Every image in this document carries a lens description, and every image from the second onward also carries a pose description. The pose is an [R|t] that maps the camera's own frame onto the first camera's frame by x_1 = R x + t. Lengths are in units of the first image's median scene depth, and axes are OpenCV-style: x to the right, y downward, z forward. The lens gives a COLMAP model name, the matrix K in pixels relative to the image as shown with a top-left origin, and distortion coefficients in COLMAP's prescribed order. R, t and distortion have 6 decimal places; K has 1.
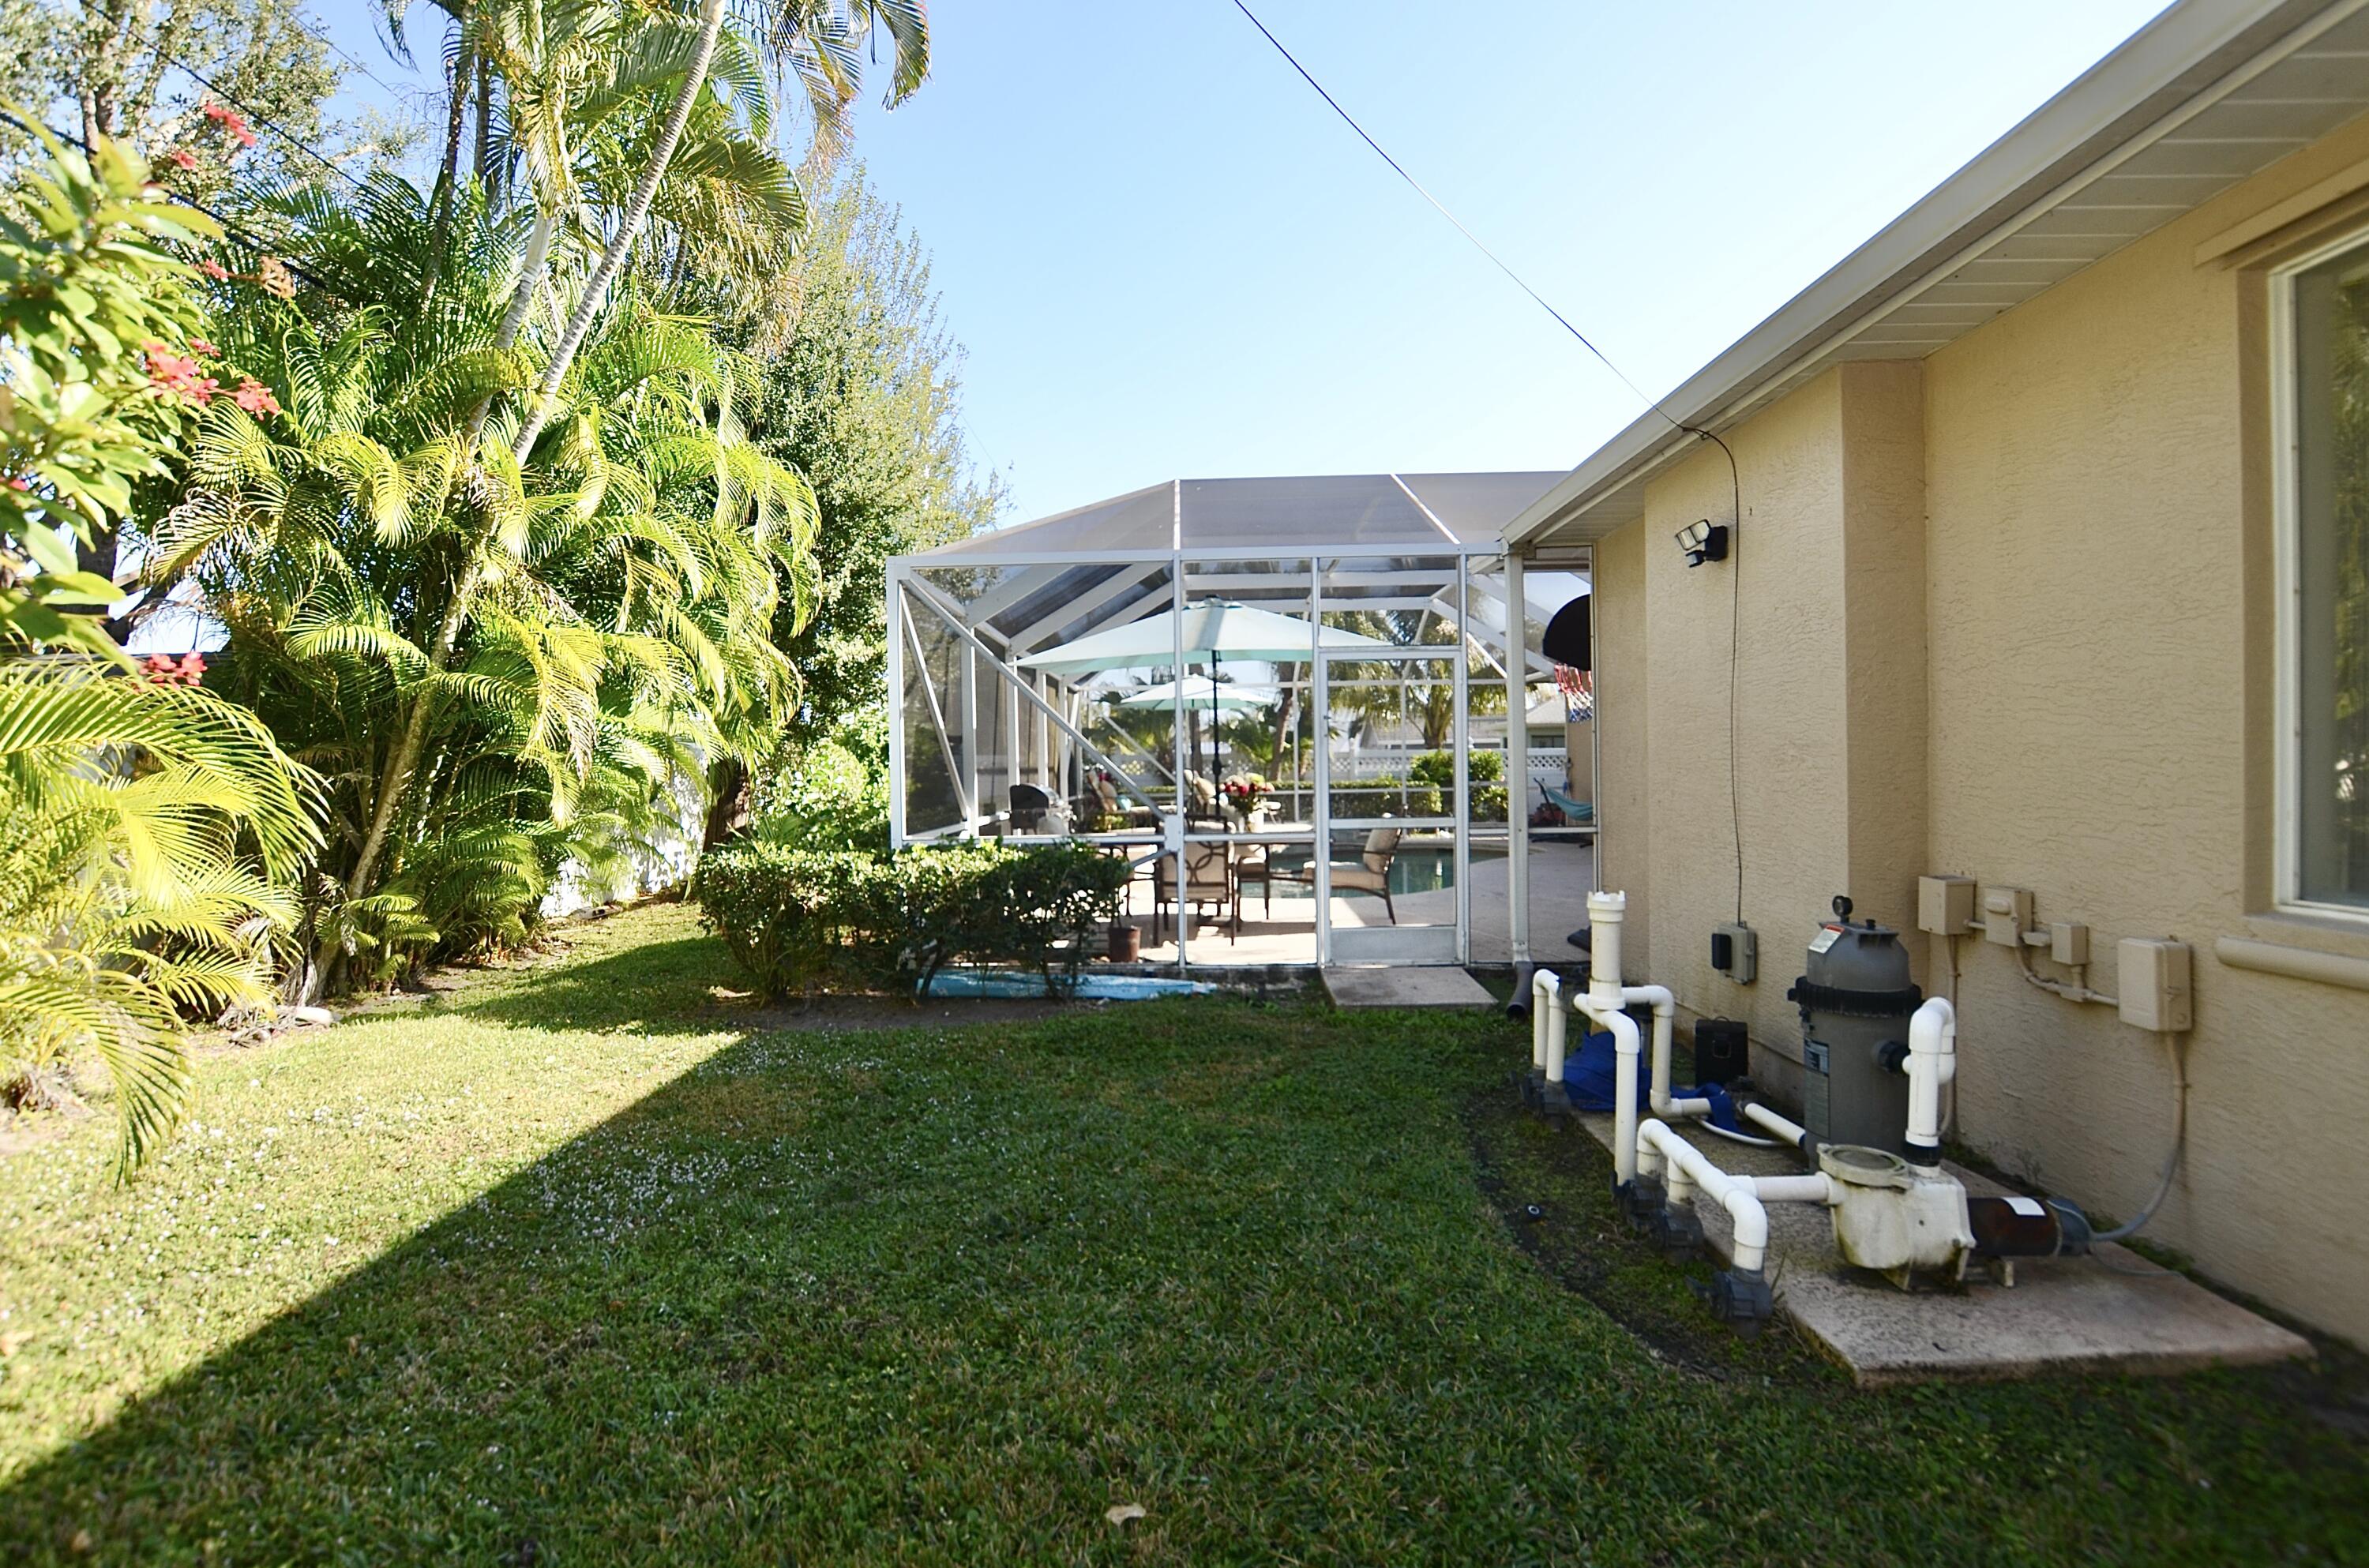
lens RADIAL K [[1039.6, 0, 1181.3], [0, 1039.6, 795.6], [0, 0, 1]] dist [-0.034590, 0.005130]
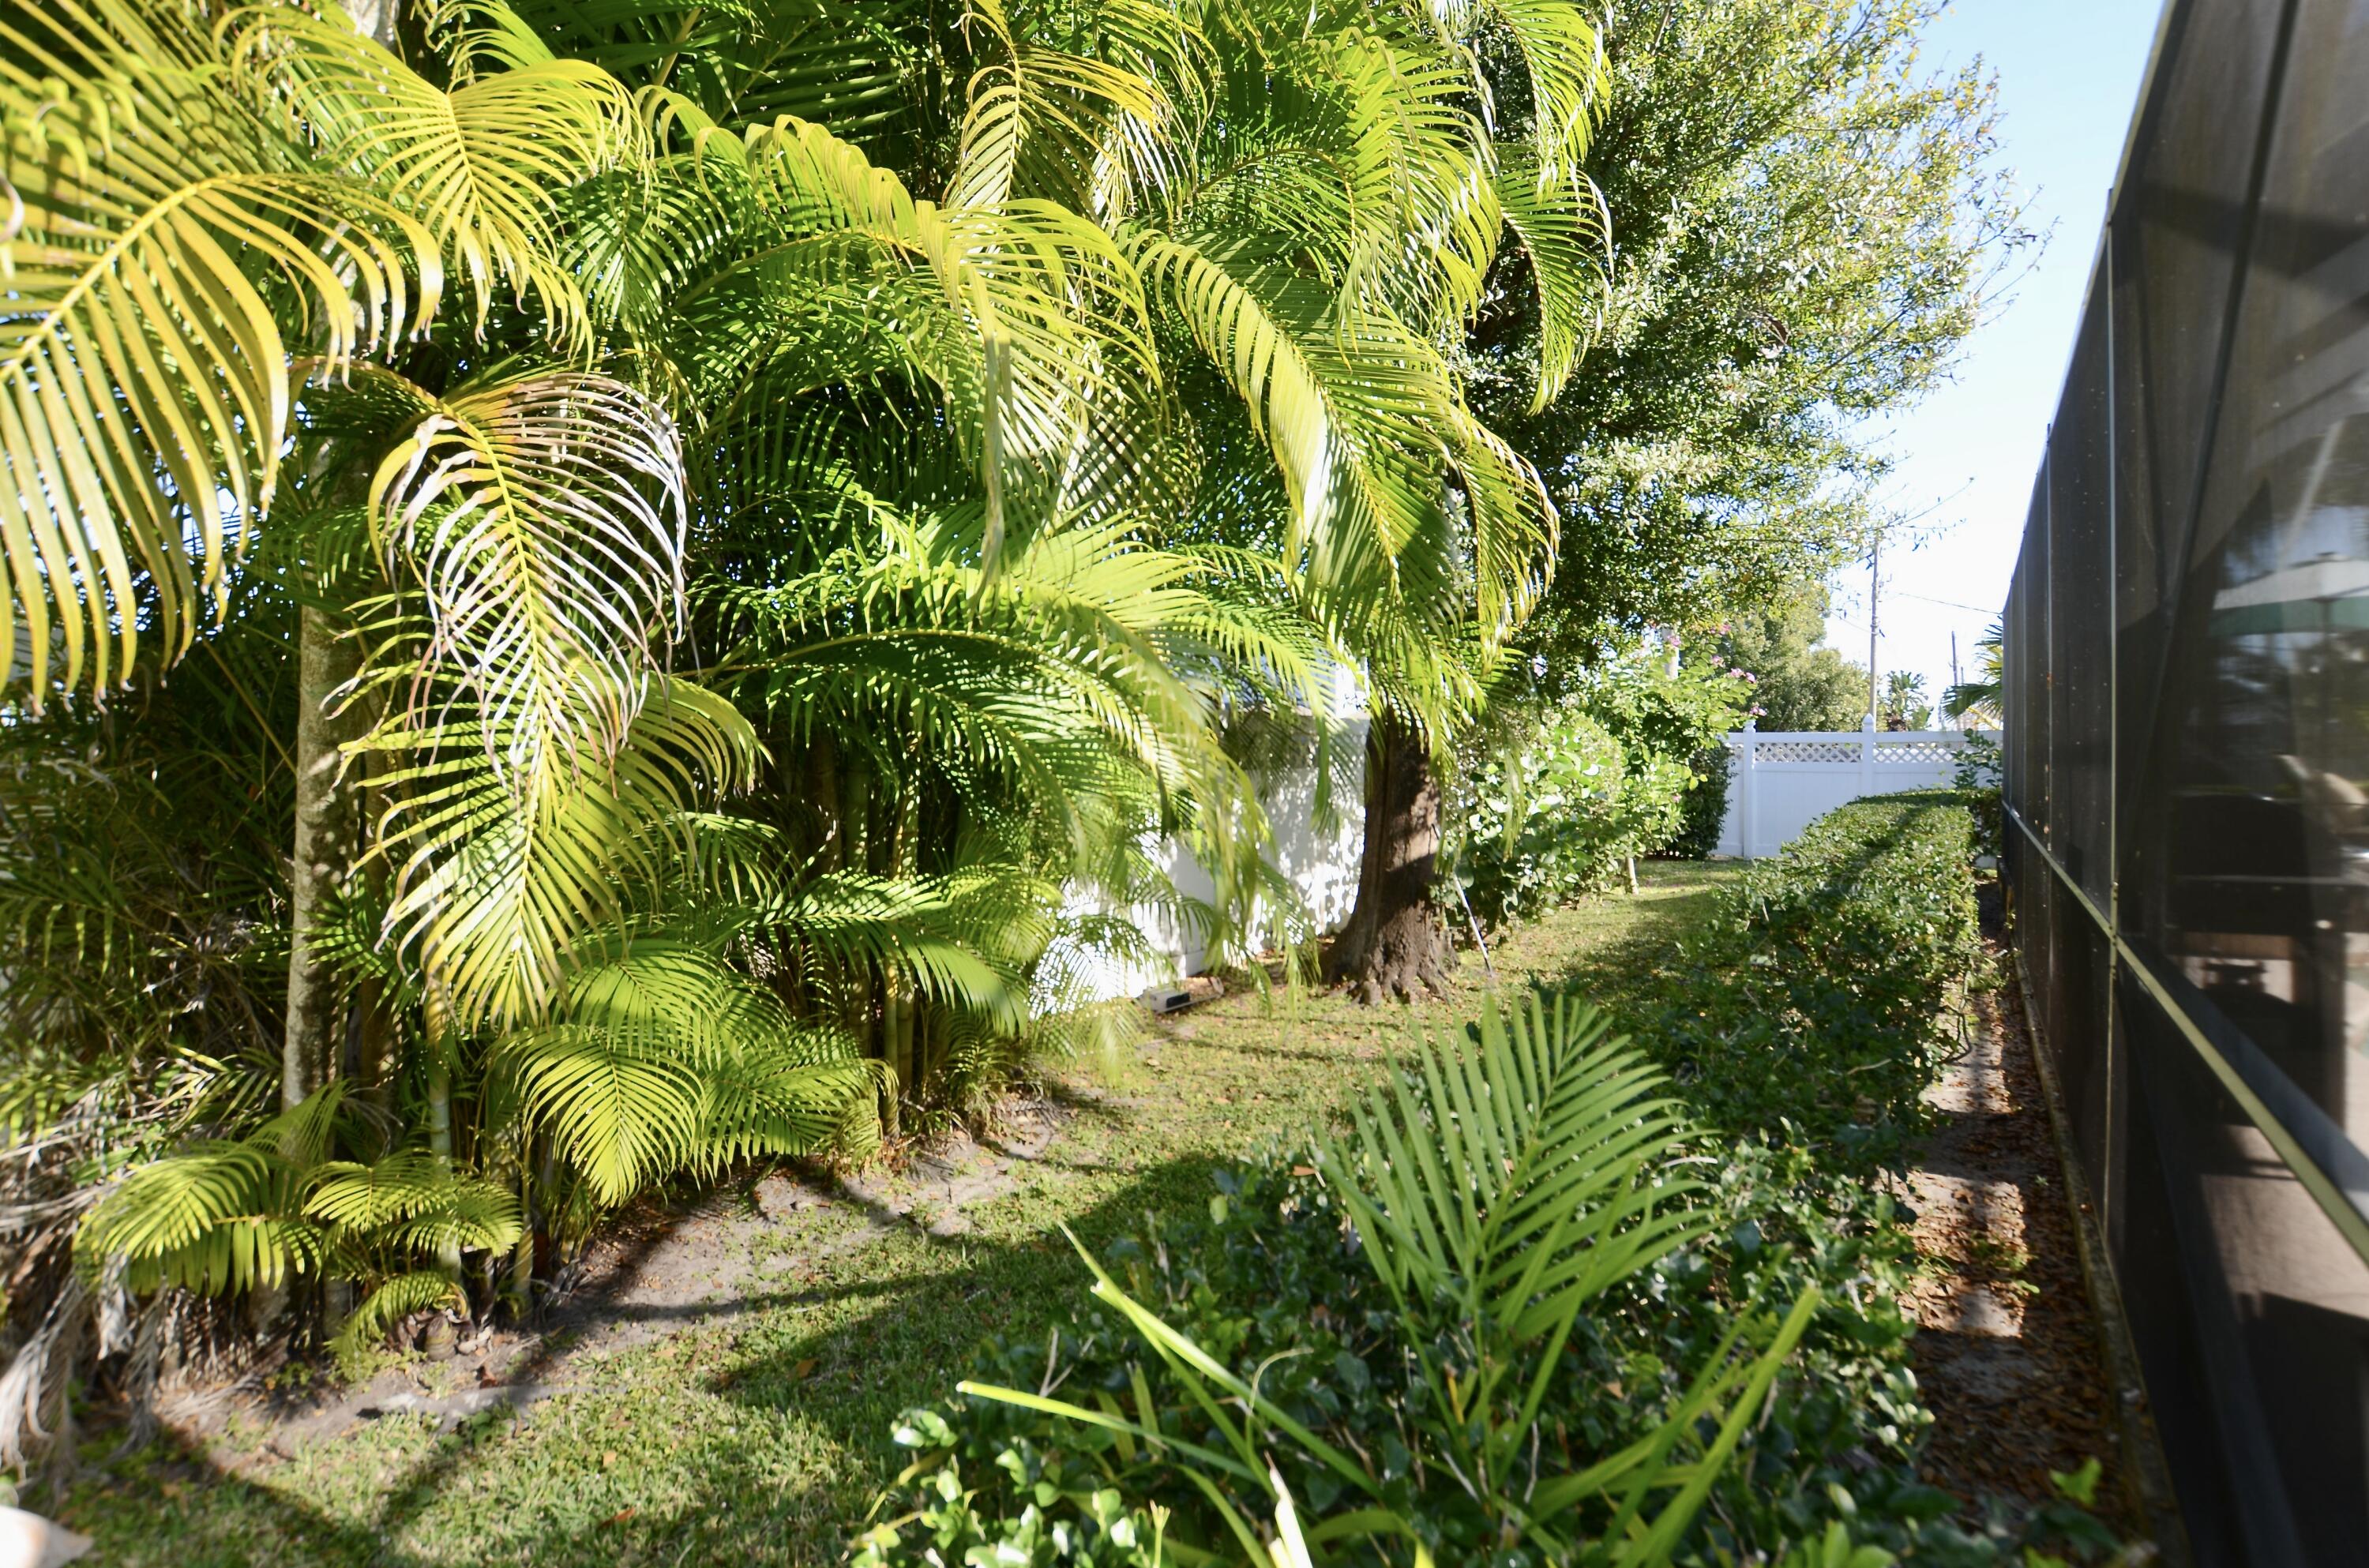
lens RADIAL K [[1039.6, 0, 1181.3], [0, 1039.6, 795.6], [0, 0, 1]] dist [-0.034590, 0.005130]
pose [[0.792658, 0.022098, -0.609265, -0.183241], [-0.012981, 0.999728, 0.019372, -0.010524], [0.609528, -0.007447, 0.792730, 0.463766]]
